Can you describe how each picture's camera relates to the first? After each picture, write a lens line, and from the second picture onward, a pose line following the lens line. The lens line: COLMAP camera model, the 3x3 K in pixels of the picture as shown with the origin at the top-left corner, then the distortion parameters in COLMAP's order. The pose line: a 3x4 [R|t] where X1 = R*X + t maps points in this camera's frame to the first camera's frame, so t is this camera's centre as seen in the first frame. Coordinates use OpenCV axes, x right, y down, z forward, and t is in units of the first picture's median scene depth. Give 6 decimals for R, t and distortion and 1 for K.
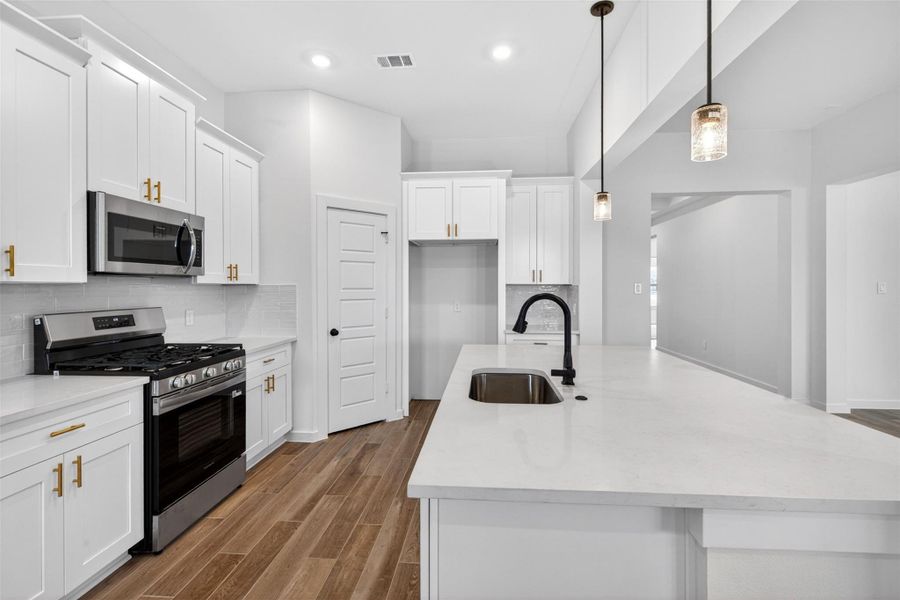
lens RADIAL K [[411.5, 0, 455.2], [0, 411.5, 288.1], [0, 0, 1]] dist [0.002551, -0.001280]
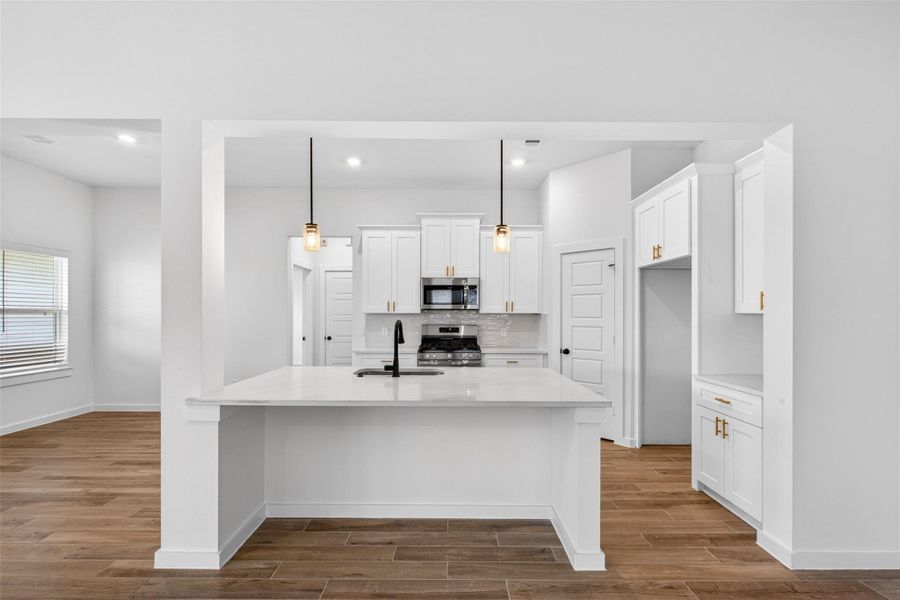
lens RADIAL K [[411.5, 0, 447.9], [0, 411.5, 314.7], [0, 0, 1]] dist [0.002551, -0.001280]
pose [[0.067757, 0.005753, -0.997685, 1.270860], [-0.006003, 0.999968, 0.005358, -0.013900], [0.997684, 0.005626, 0.067789, 0.741225]]
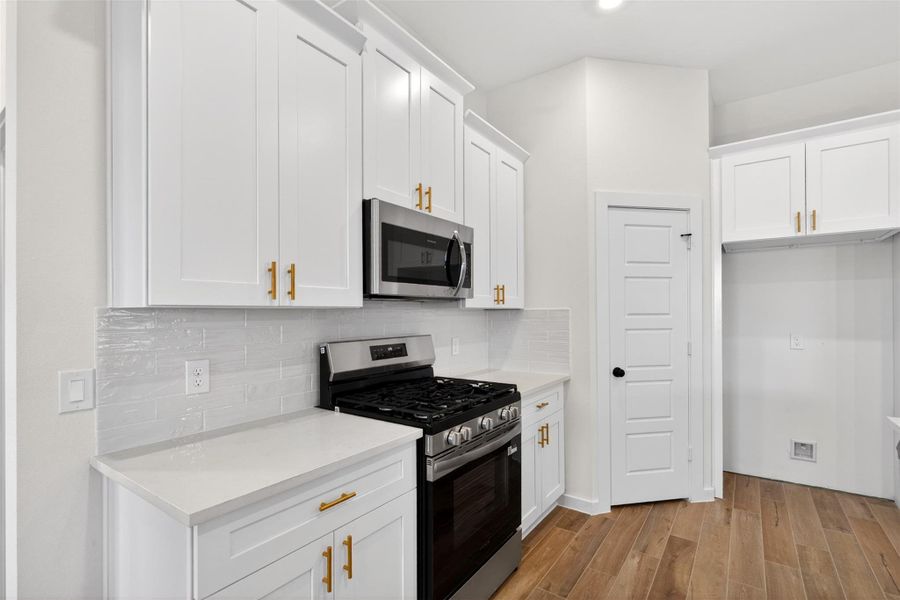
lens RADIAL K [[411.5, 0, 457.8], [0, 411.5, 310.5], [0, 0, 1]] dist [0.002551, -0.001280]
pose [[0.859671, -0.004117, -0.510832, -0.216978], [0.001431, 0.999983, -0.005651, -0.001158], [0.510846, 0.004127, 0.859662, 0.275757]]
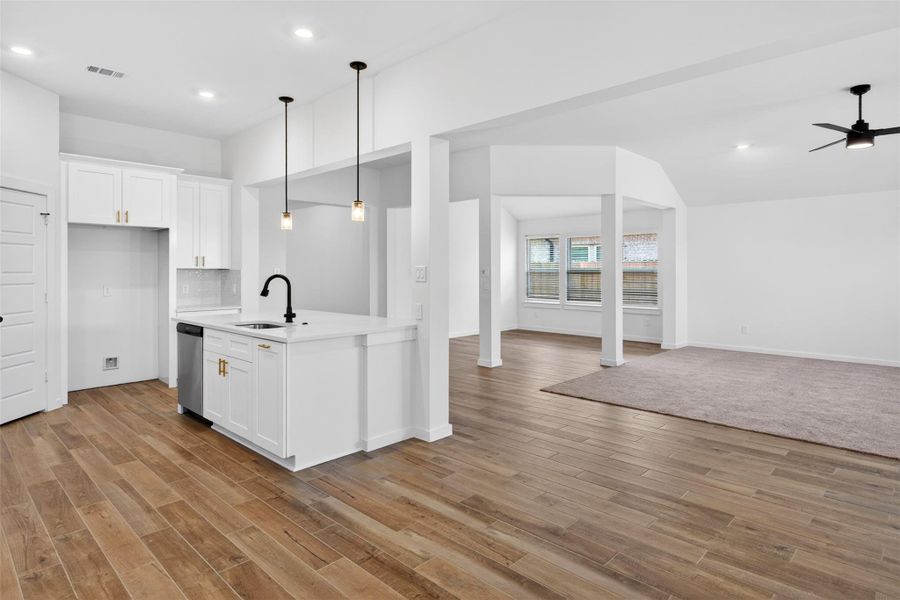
lens RADIAL K [[506.5, 0, 461.8], [0, 506.5, 269.9], [0, 0, 1]] dist [-0.000228, -0.000323]
pose [[0.630977, 0.002286, 0.775798, -0.697093], [0.001945, 0.999988, -0.004529, 0.003608], [-0.775799, 0.004366, 0.630965, -0.731730]]
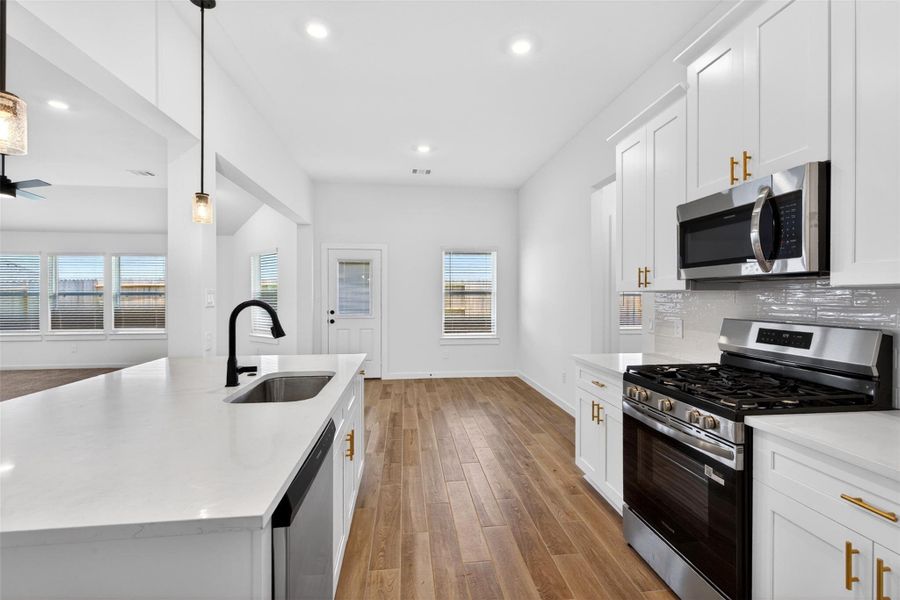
lens RADIAL K [[411.5, 0, 456.4], [0, 411.5, 297.6], [0, 0, 1]] dist [0.002551, -0.001280]
pose [[-0.980895, 0.000037, -0.194540, -0.056633], [-0.001269, 0.999978, 0.006587, 0.000447], [0.194536, 0.006708, -0.980872, 1.454966]]
